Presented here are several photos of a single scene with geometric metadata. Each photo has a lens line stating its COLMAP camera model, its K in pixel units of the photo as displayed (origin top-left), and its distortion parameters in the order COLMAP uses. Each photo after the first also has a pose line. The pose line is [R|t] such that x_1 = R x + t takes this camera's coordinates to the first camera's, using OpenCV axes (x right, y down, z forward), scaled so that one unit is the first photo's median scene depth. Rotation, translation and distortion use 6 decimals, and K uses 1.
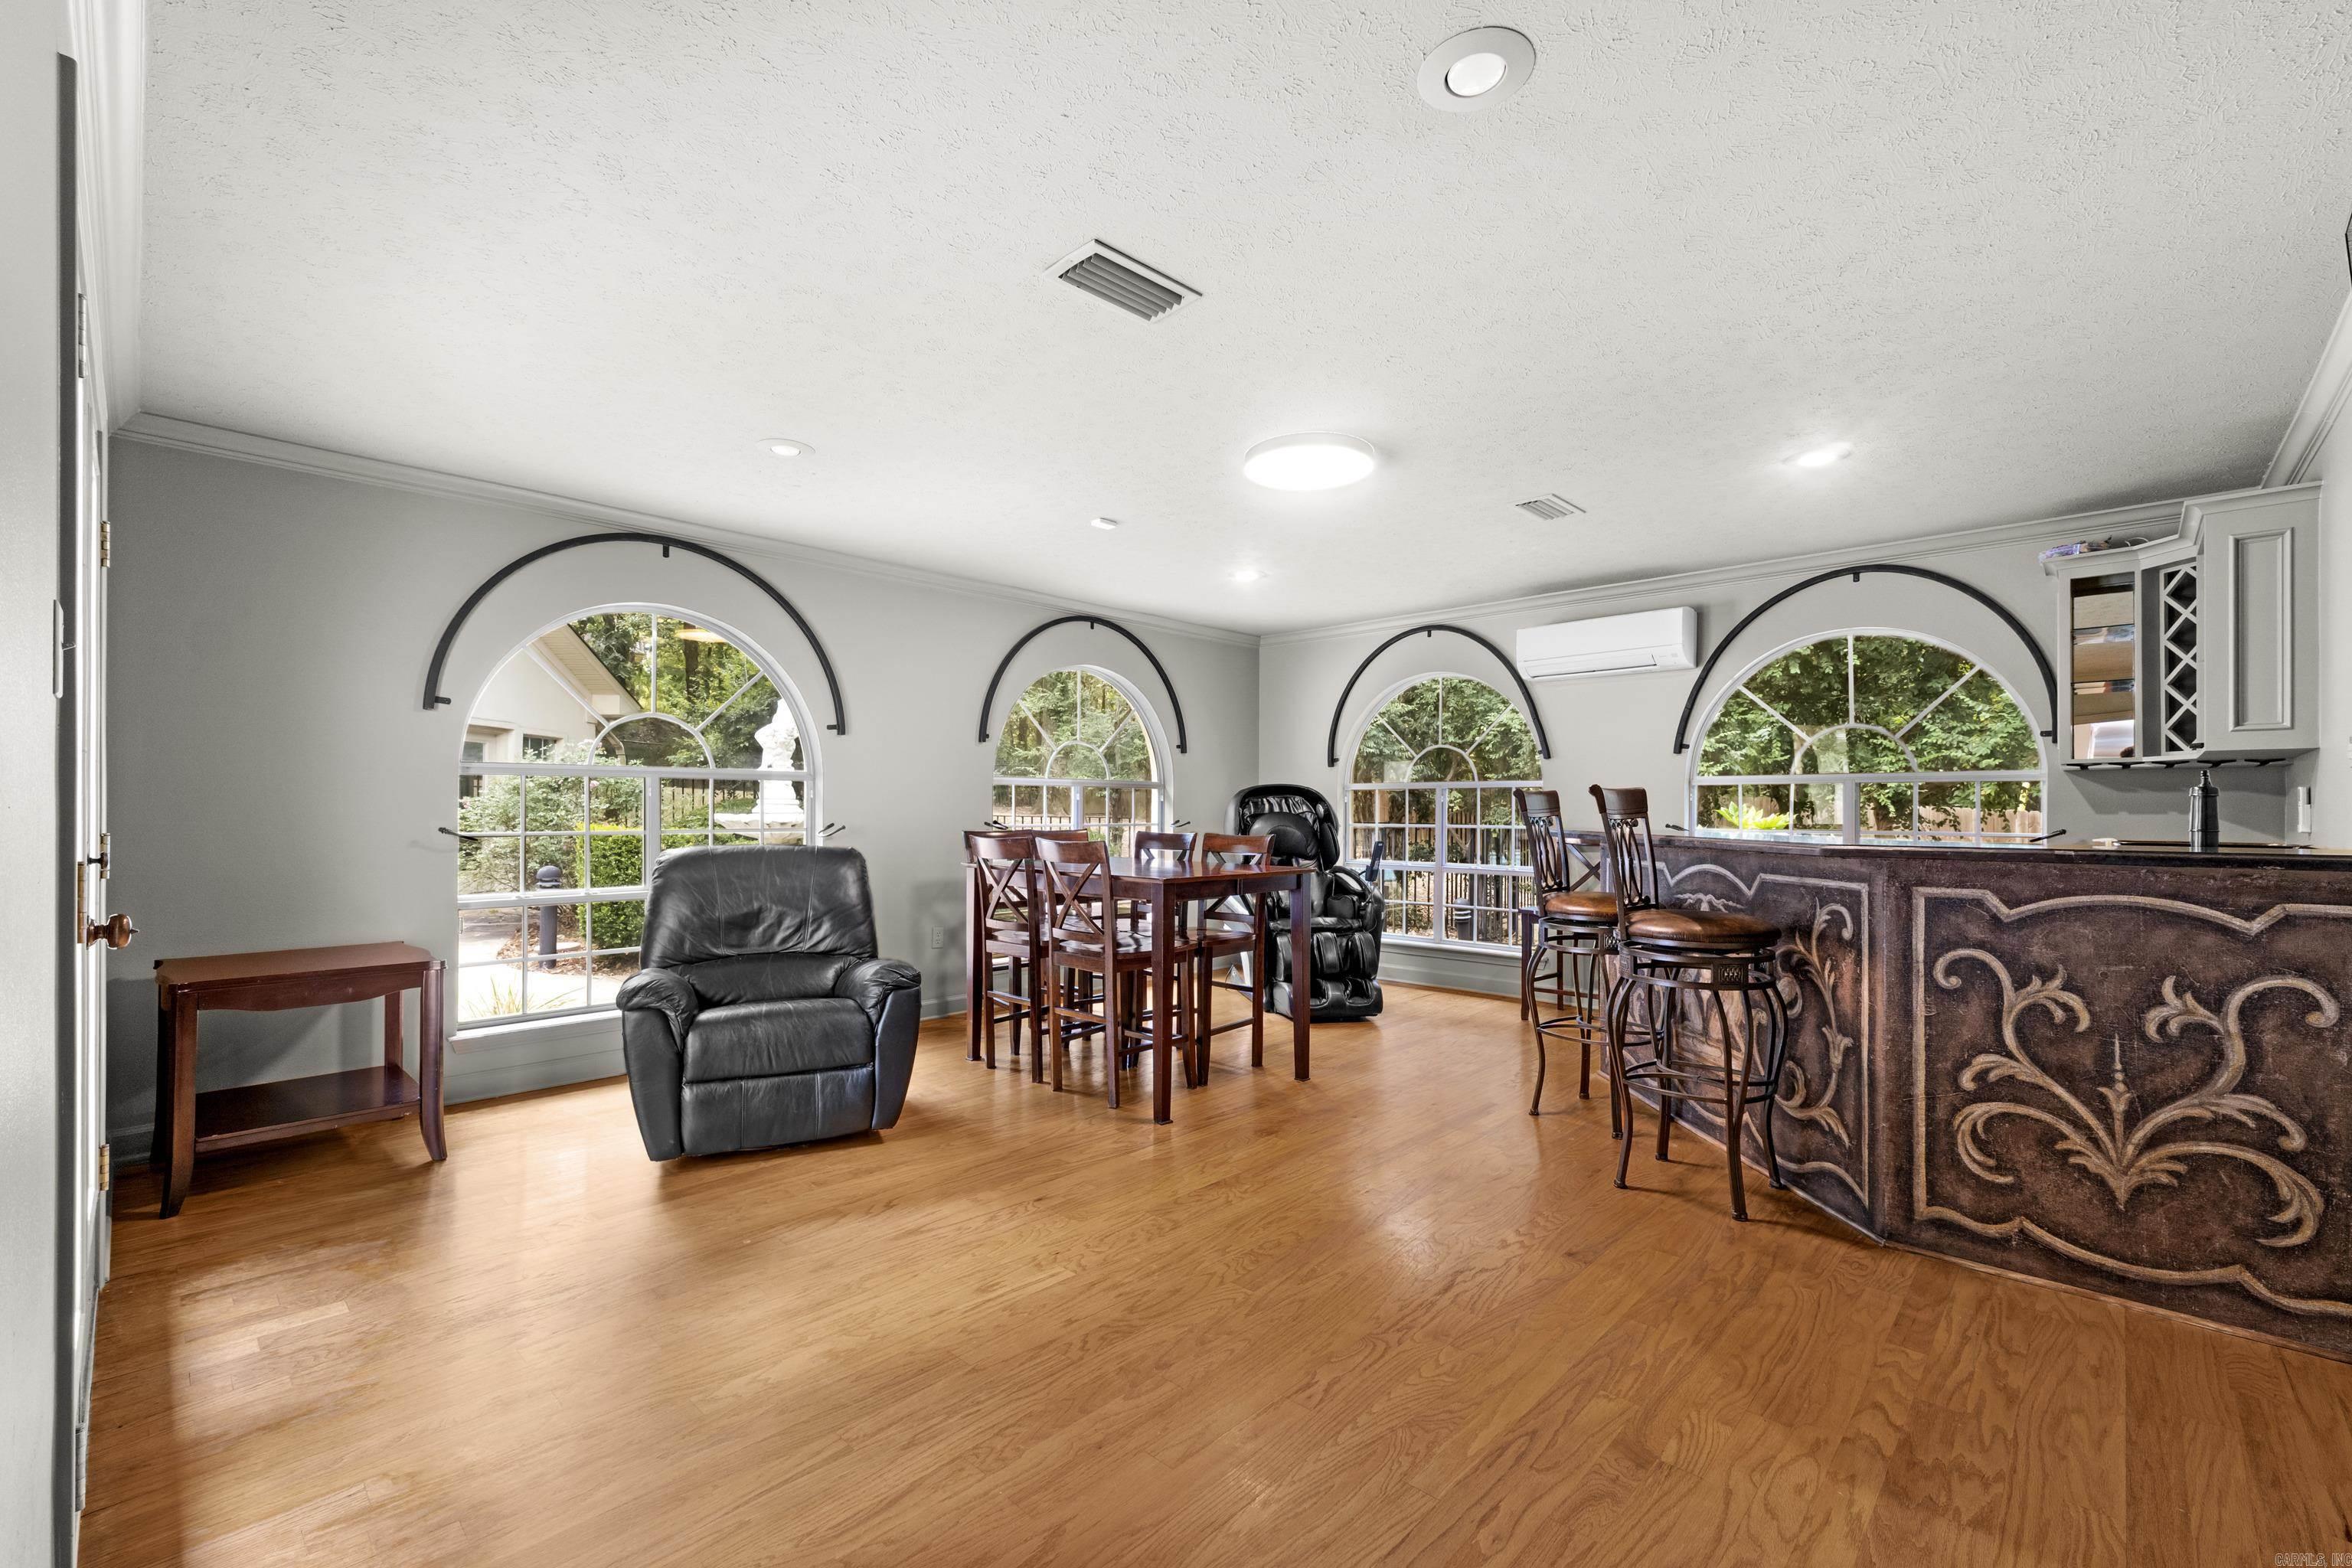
lens RADIAL K [[994.7, 0, 1176.8], [0, 994.7, 804.8], [0, 0, 1]] dist [0.000456, -0.000175]
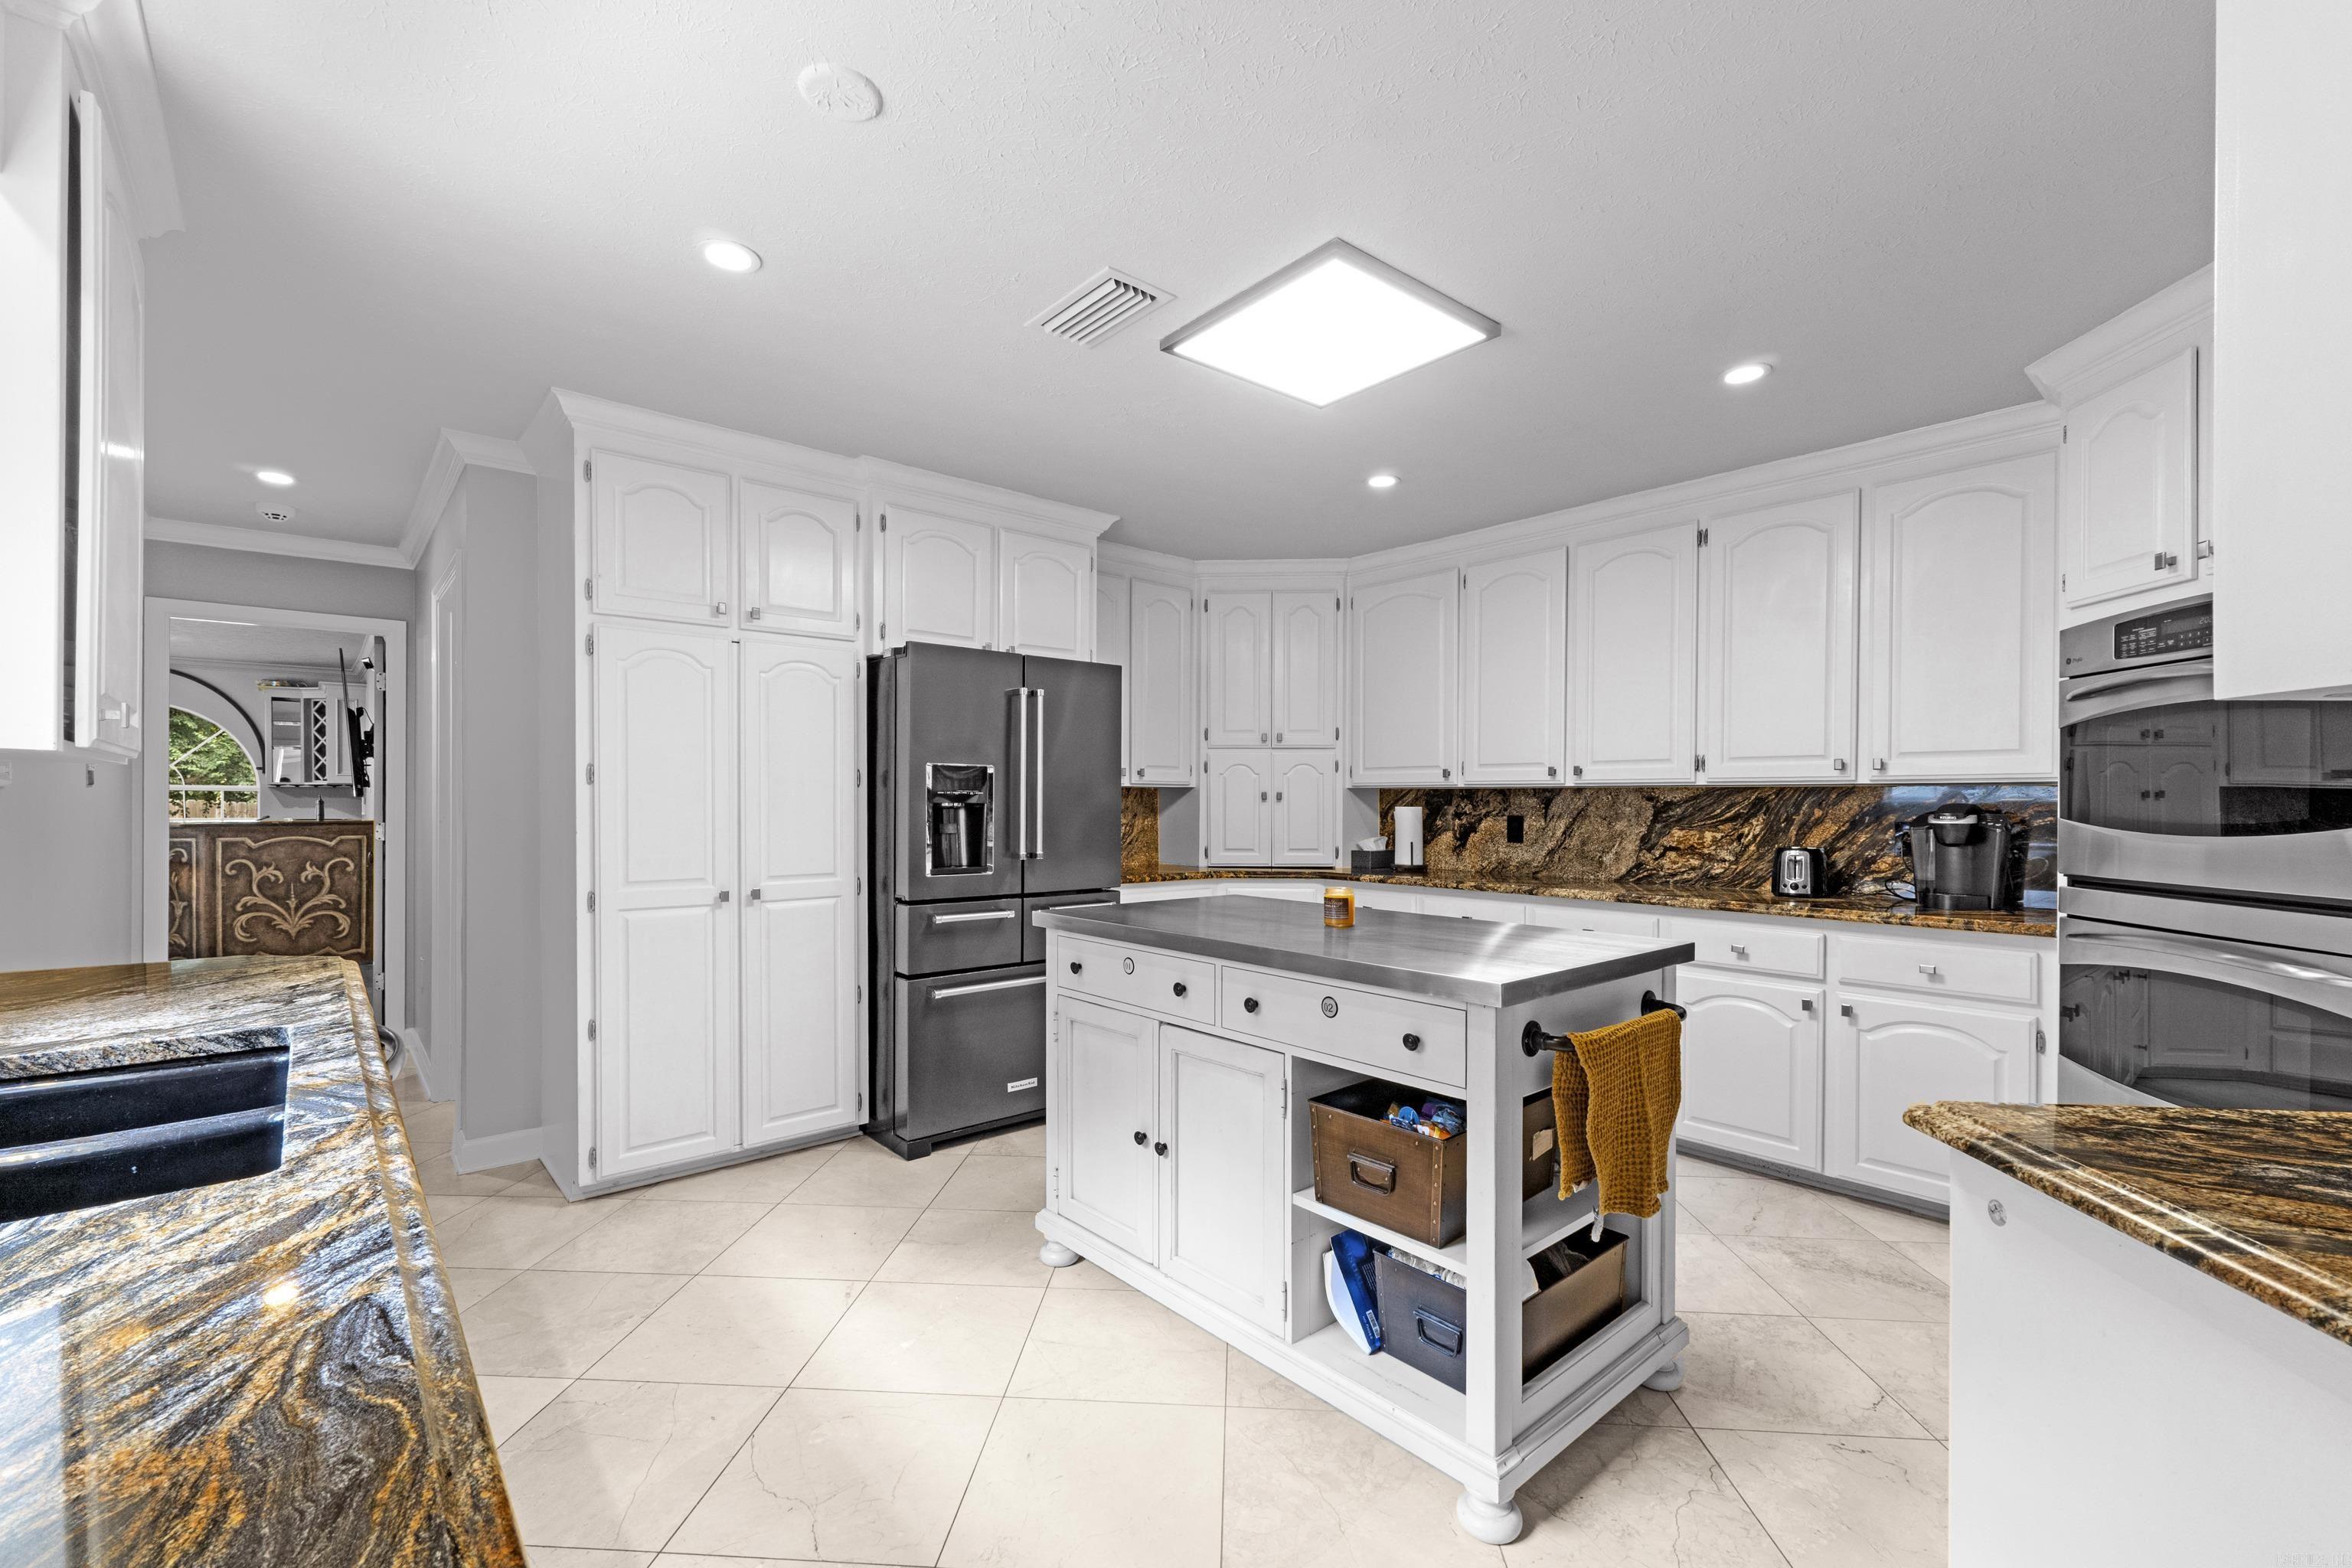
lens RADIAL K [[994.7, 0, 1176.8], [0, 994.7, 804.8], [0, 0, 1]] dist [0.000456, -0.000175]
pose [[0.089379, -0.007226, 0.995972, -1.706719], [-0.005972, 0.999952, 0.007791, -0.042331], [-0.995980, -0.006644, 0.089331, -1.820650]]
